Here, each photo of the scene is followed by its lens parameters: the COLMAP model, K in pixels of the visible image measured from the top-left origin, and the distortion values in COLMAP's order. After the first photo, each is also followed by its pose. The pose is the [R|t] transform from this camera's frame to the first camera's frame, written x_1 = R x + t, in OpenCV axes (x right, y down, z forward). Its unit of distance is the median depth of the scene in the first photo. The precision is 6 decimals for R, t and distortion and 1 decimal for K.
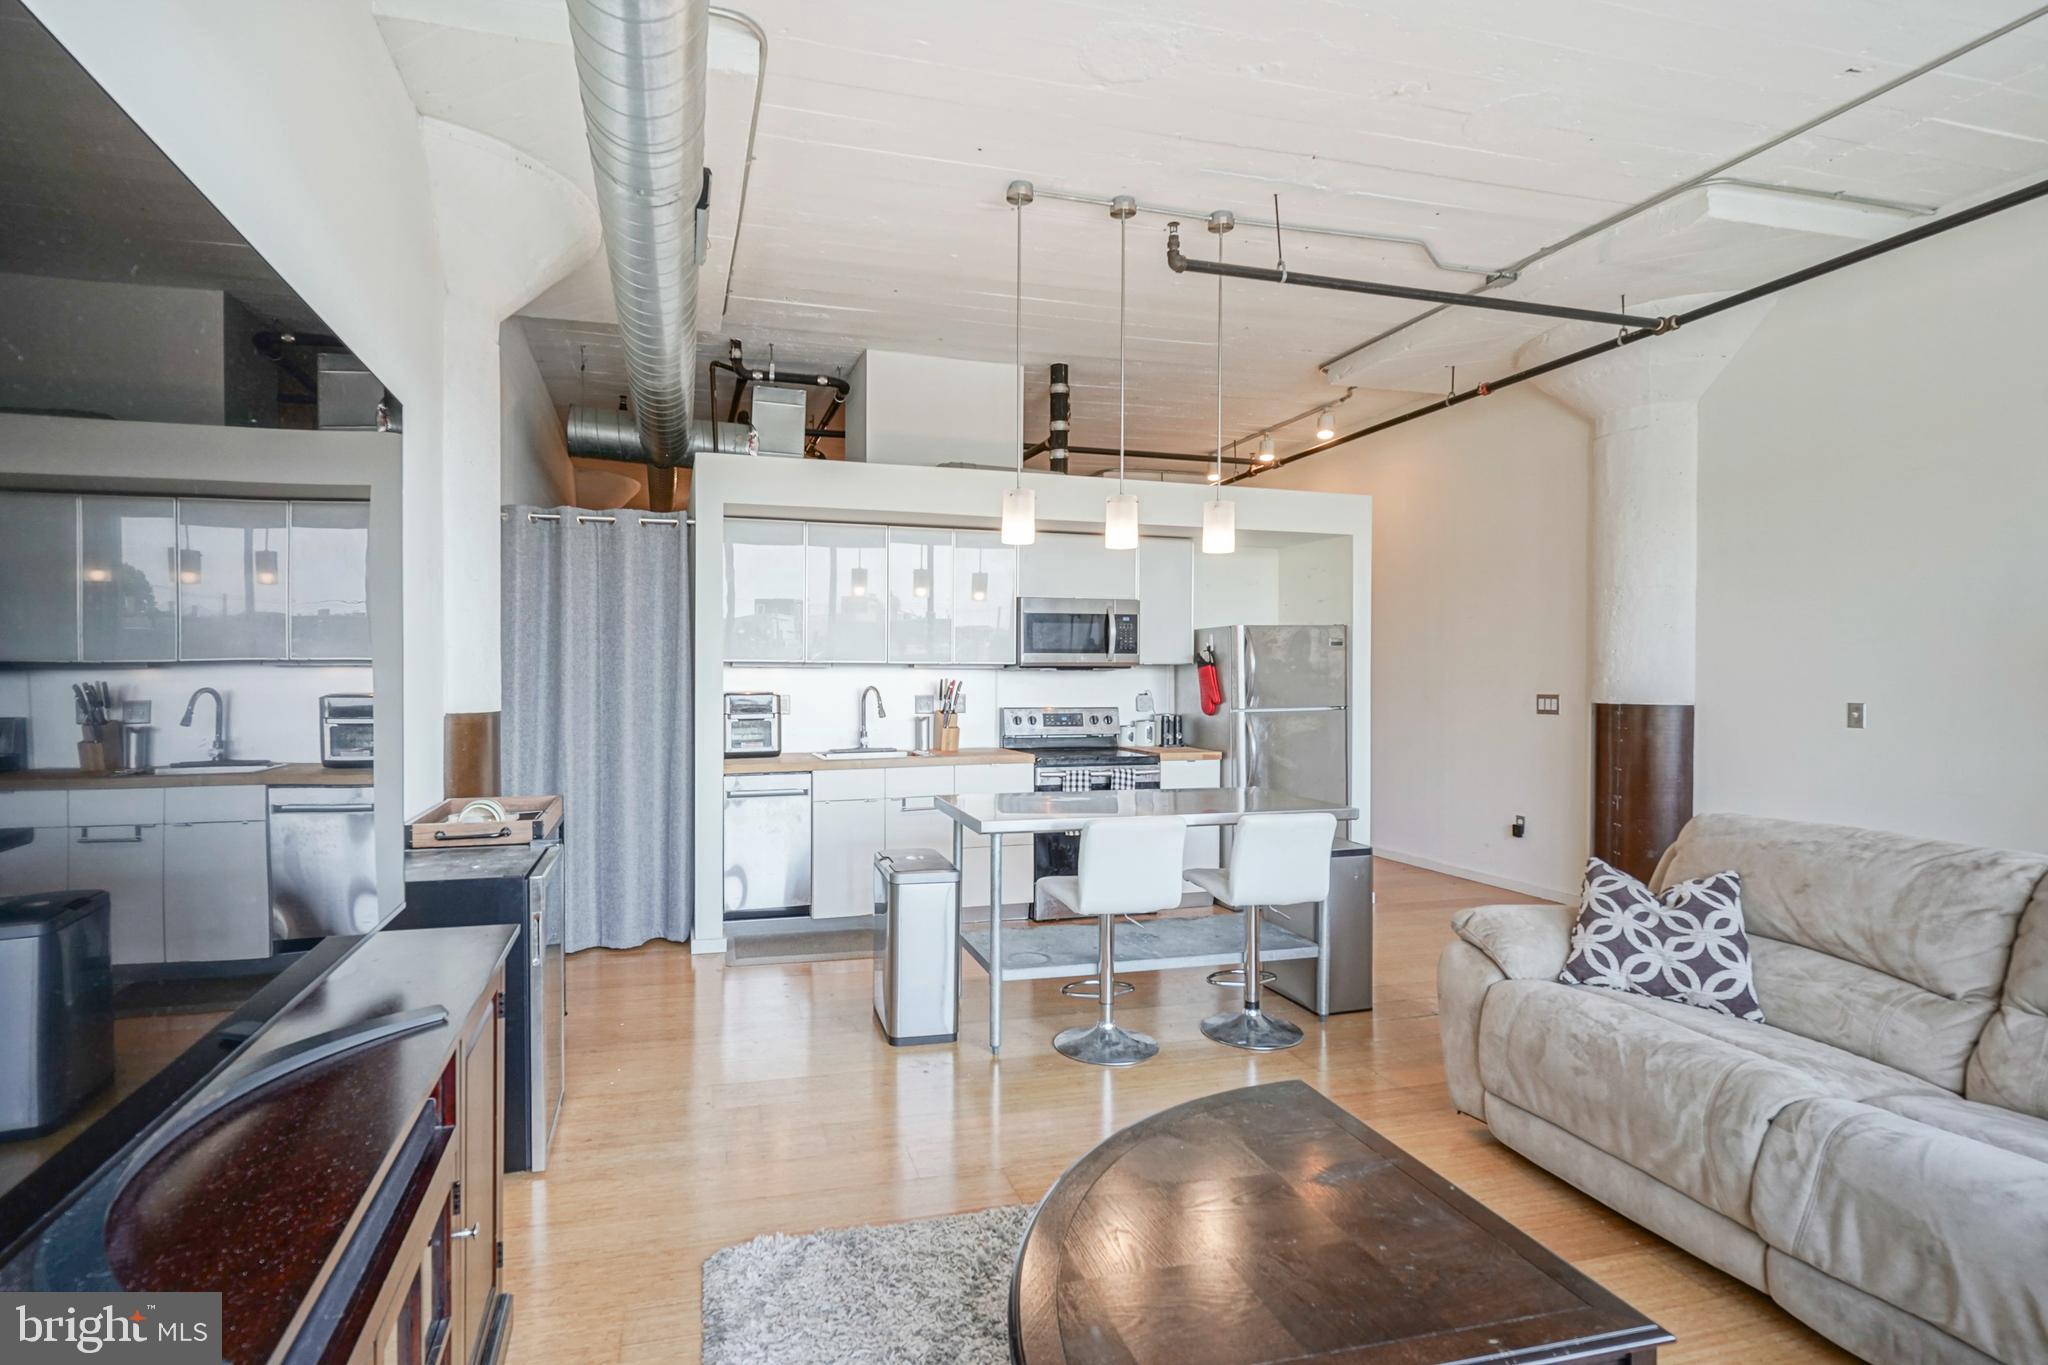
lens RADIAL K [[1027.1, 0, 976.3], [0, 1027.1, 682.5], [0, 0, 1]] dist [-0.011052, 0.006726]
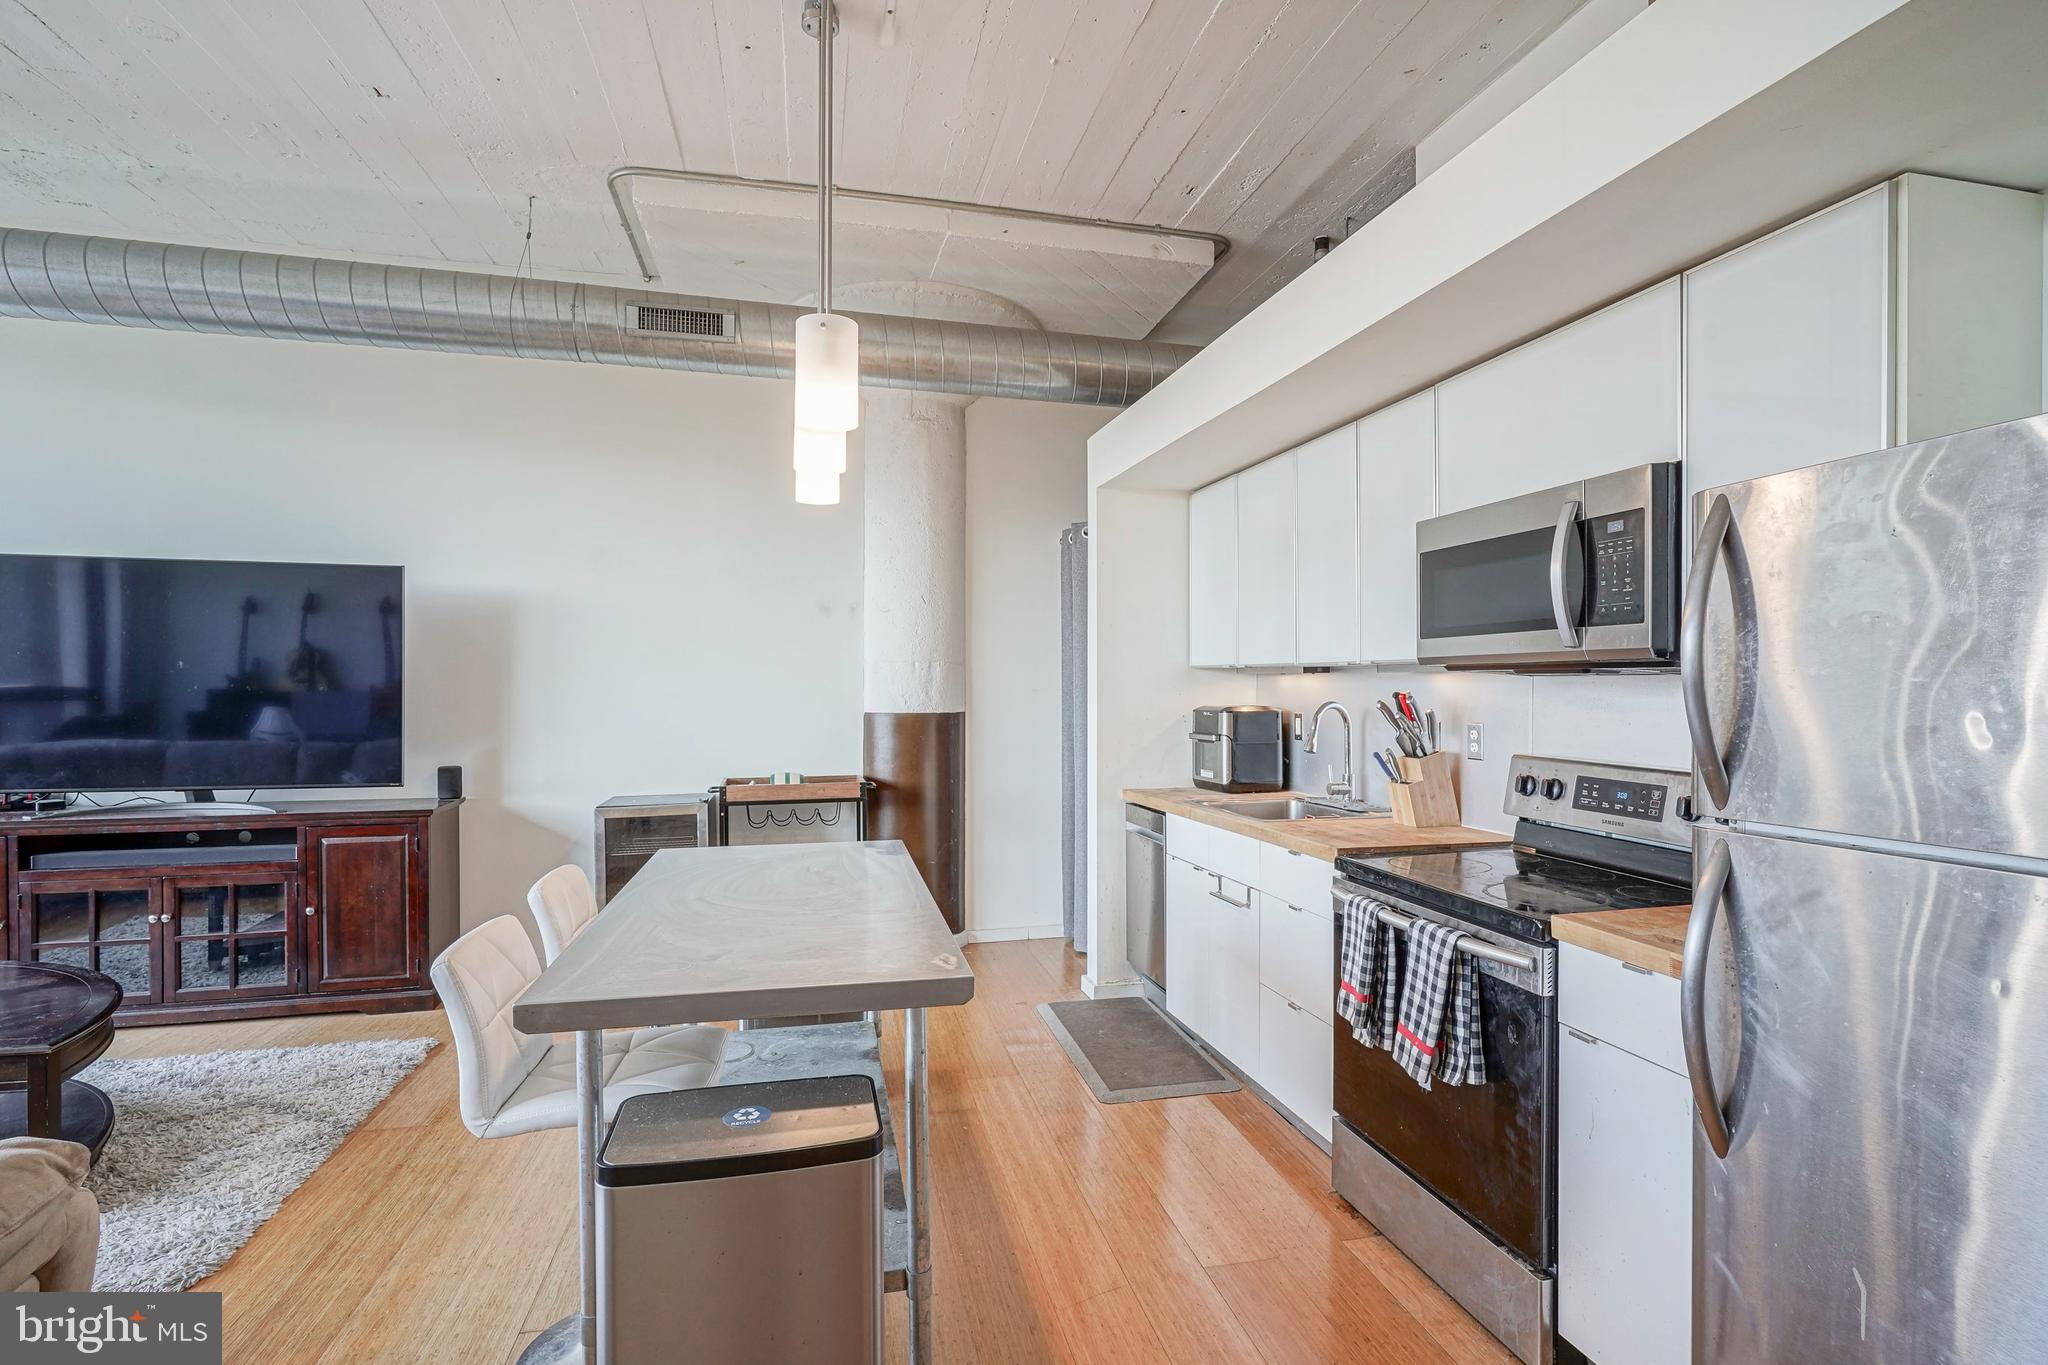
lens RADIAL K [[992.1, 0, 1010.0], [0, 992.1, 688.0], [0, 0, 1]] dist [-0.007597, 0.005896]
pose [[-0.075086, 0.002528, -0.997174, 0.599804], [-0.007531, 0.999967, 0.003102, -0.006672], [0.997149, 0.007742, -0.075065, 0.977243]]
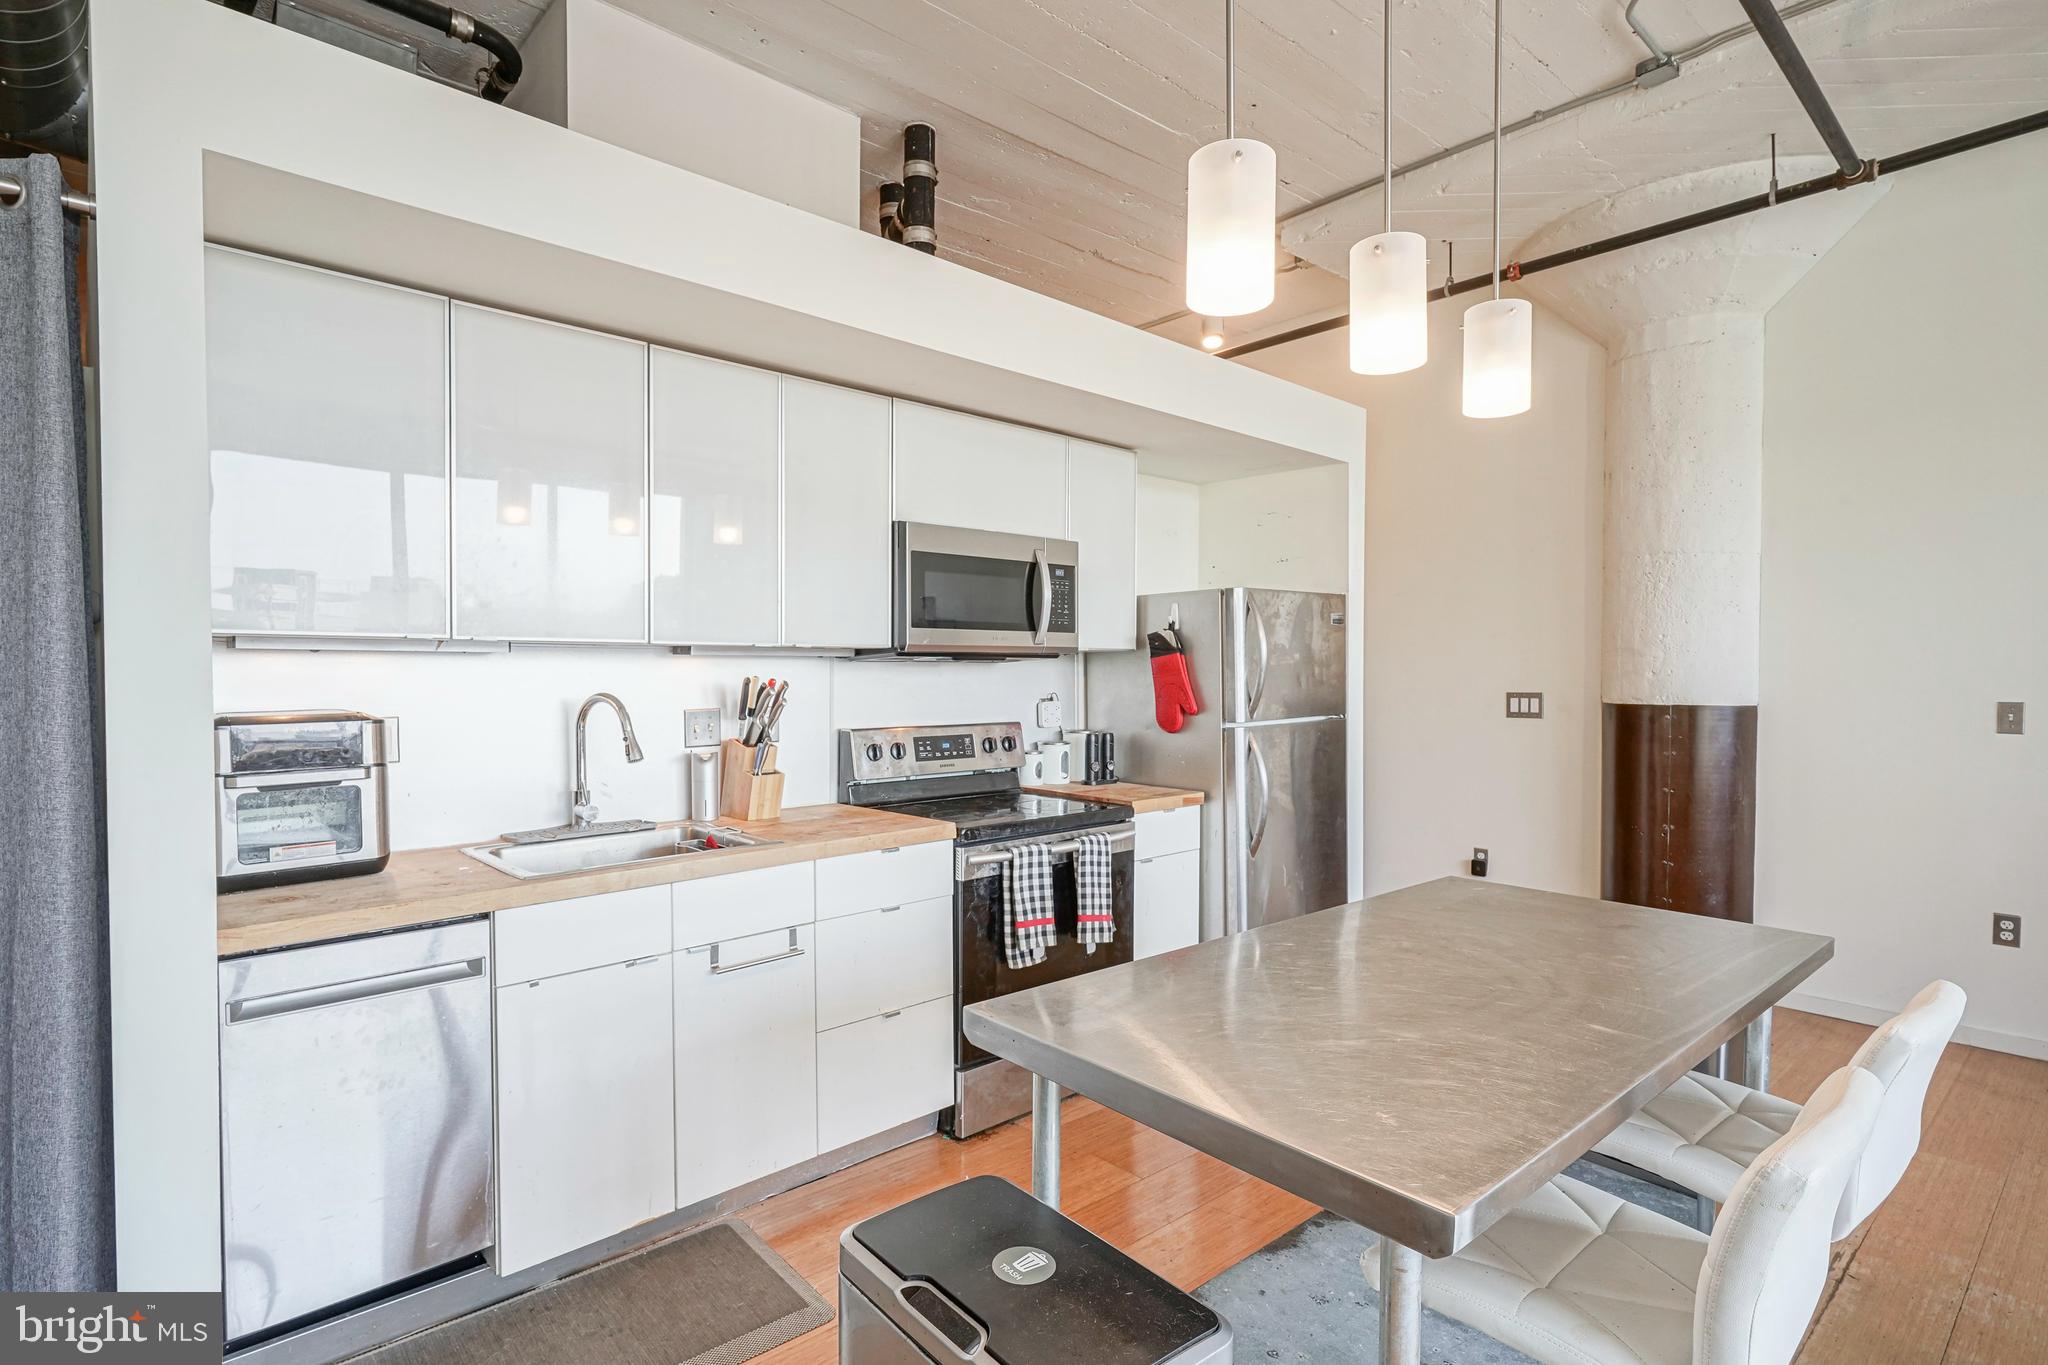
lens RADIAL K [[1020.2, 0, 1022.8], [0, 1020.2, 691.2], [0, 0, 1]] dist [-0.003853, 0.002436]
pose [[0.900708, -0.011330, 0.434277, -0.151086], [0.005032, 0.999865, 0.015648, -0.004190], [-0.434396, -0.011909, 0.900643, 0.579243]]
